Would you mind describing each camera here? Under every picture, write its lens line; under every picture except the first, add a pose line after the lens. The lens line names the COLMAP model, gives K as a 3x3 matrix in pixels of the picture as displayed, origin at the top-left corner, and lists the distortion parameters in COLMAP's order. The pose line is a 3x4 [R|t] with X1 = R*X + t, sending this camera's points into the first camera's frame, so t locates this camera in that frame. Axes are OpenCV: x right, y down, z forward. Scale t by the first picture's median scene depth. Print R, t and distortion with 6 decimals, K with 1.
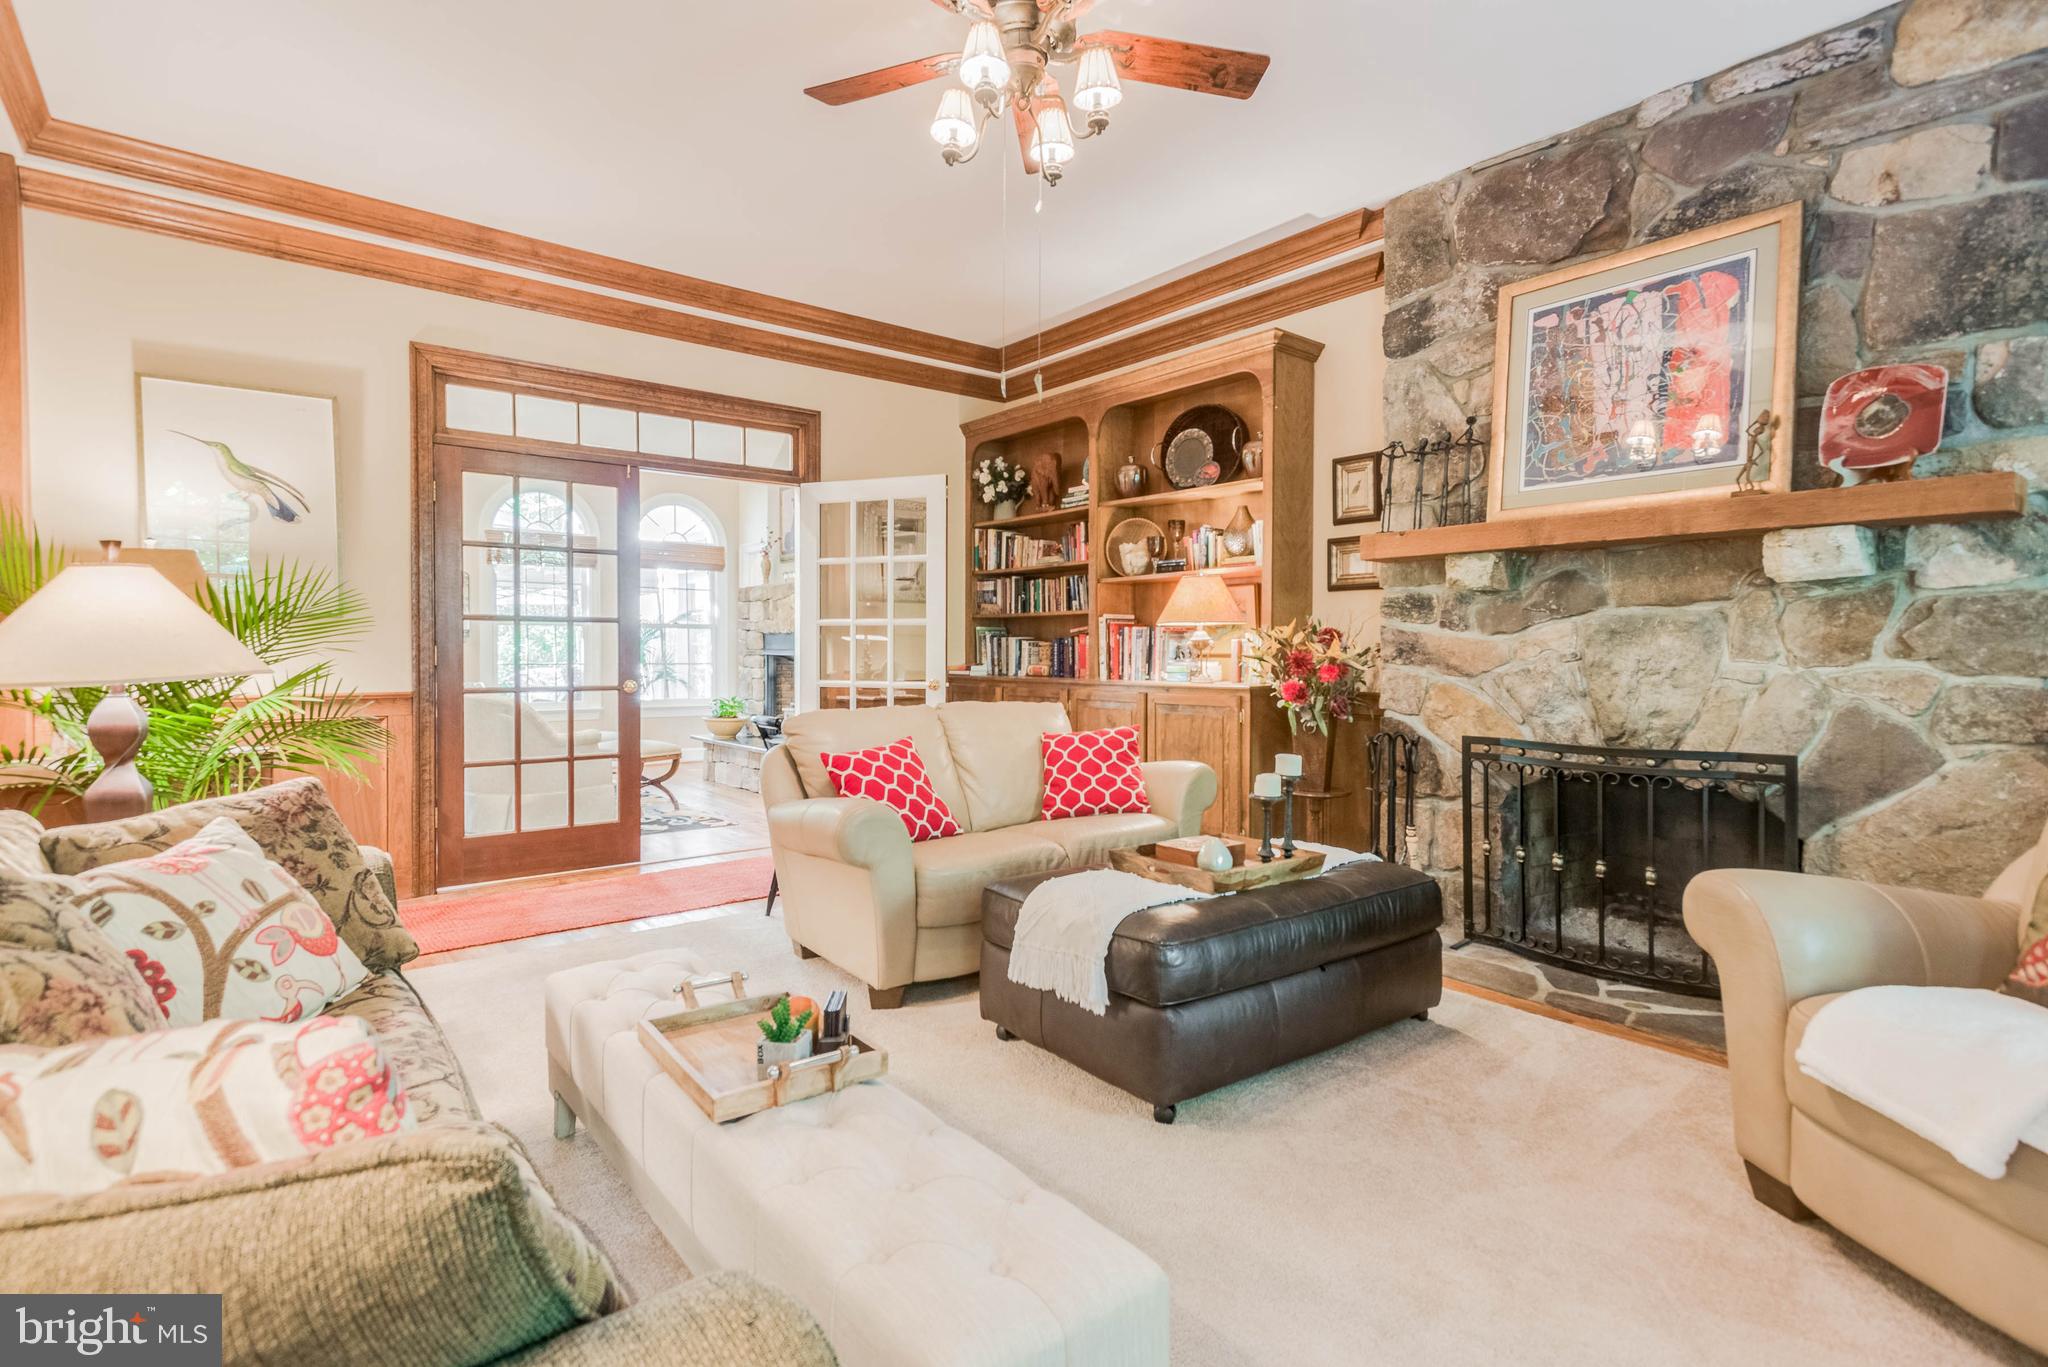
lens RADIAL K [[977.6, 0, 1029.0], [0, 977.6, 674.3], [0, 0, 1]] dist [0.012118, -0.001190]
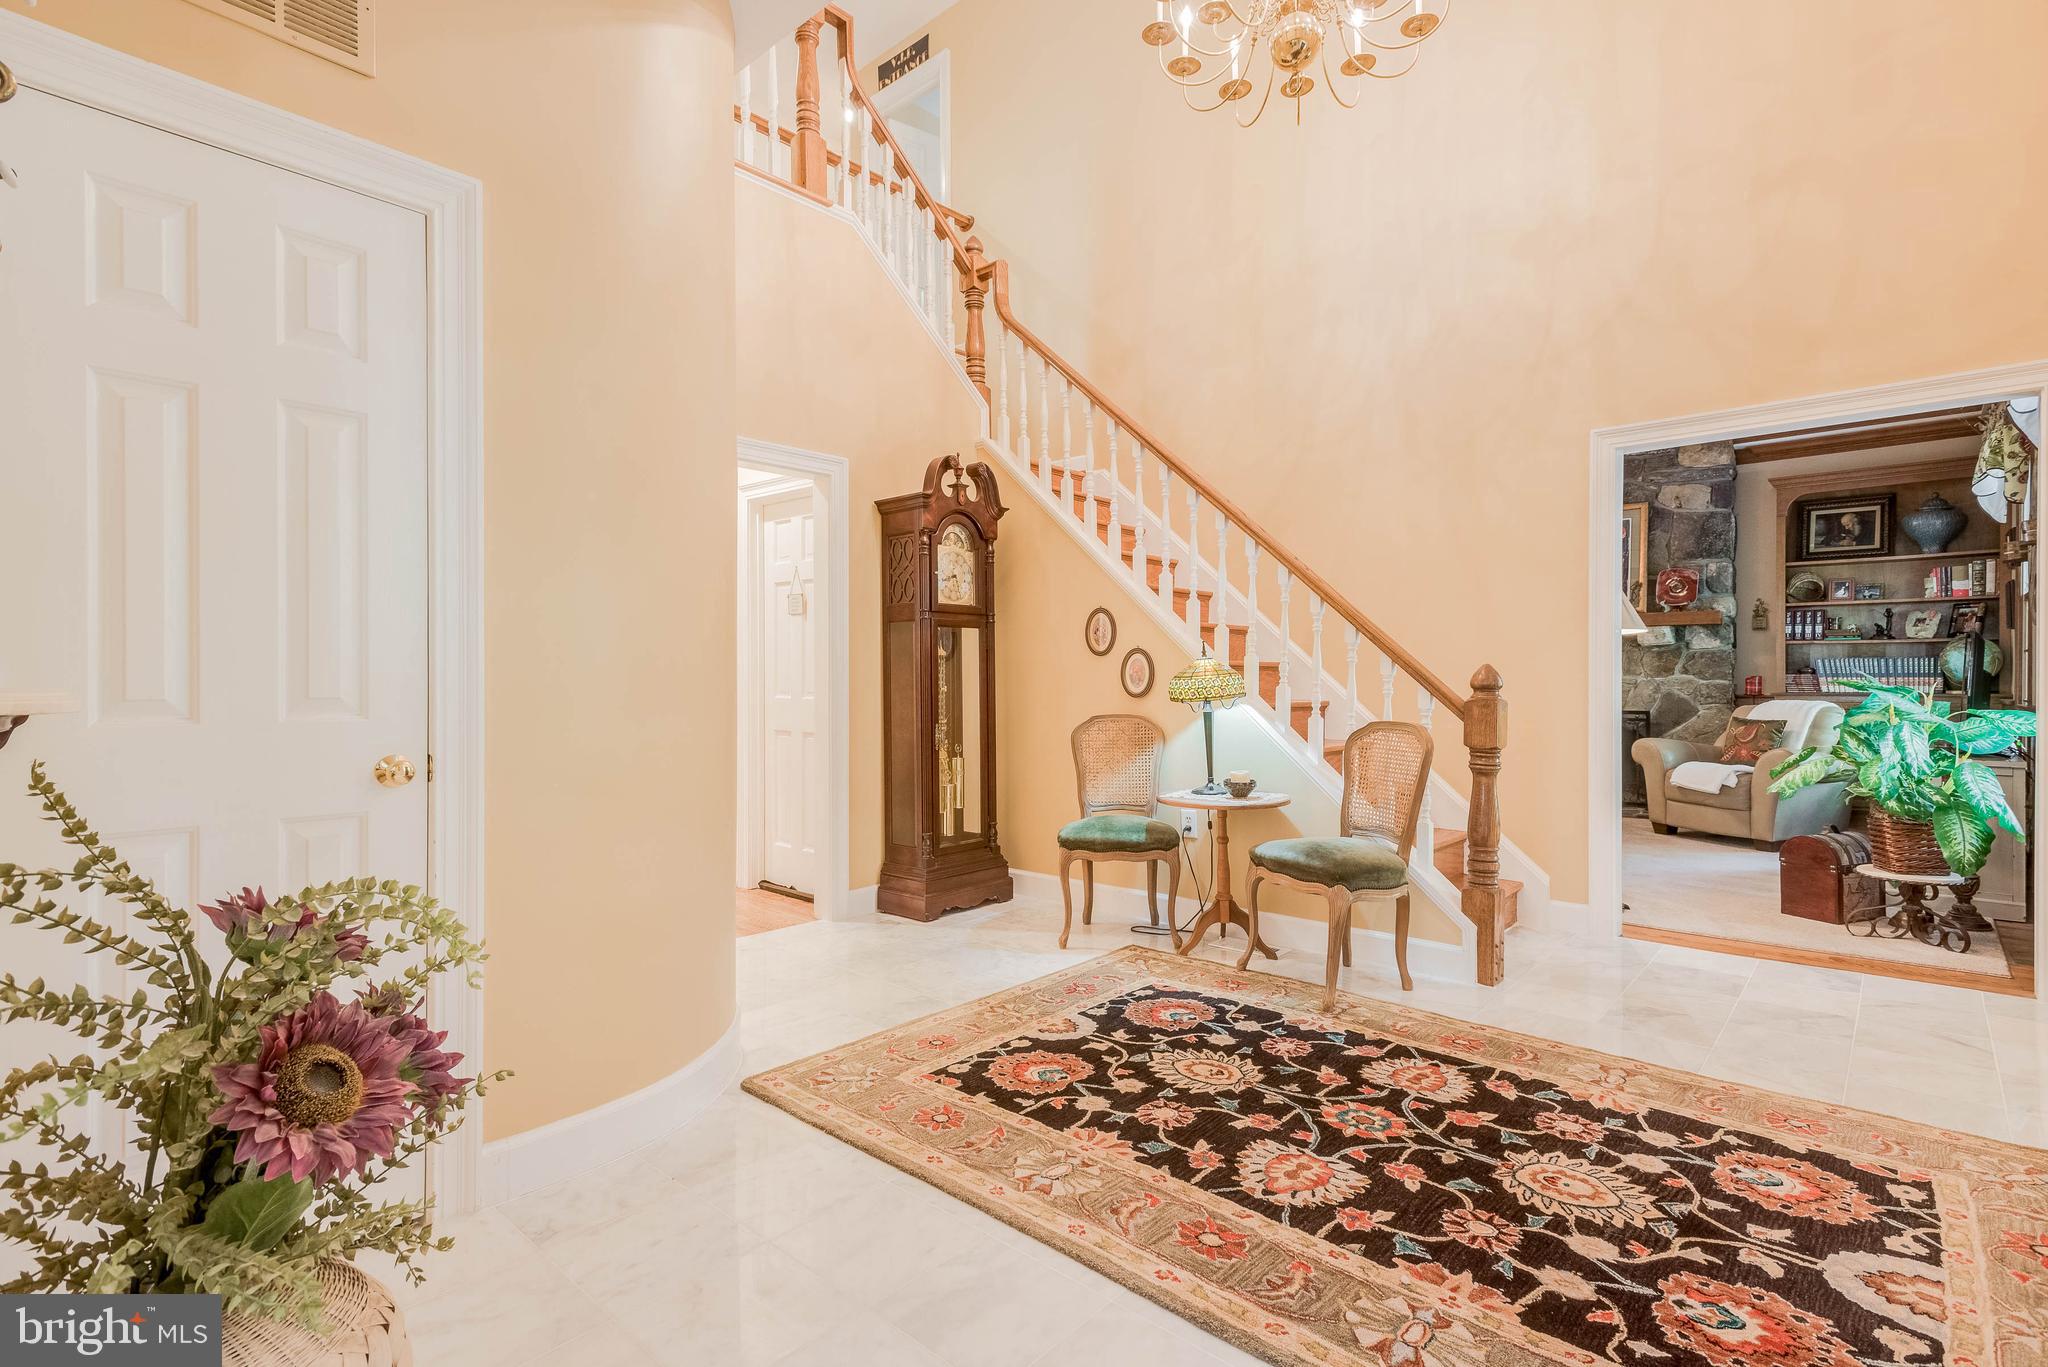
lens RADIAL K [[977.6, 0, 1017.3], [0, 977.6, 685.2], [0, 0, 1]] dist [0.012118, -0.001190]
pose [[0.986834, -0.003692, 0.161697, -1.380009], [0.005261, 0.999943, -0.009272, 0.030126], [-0.161653, 0.010001, 0.986797, -1.388117]]
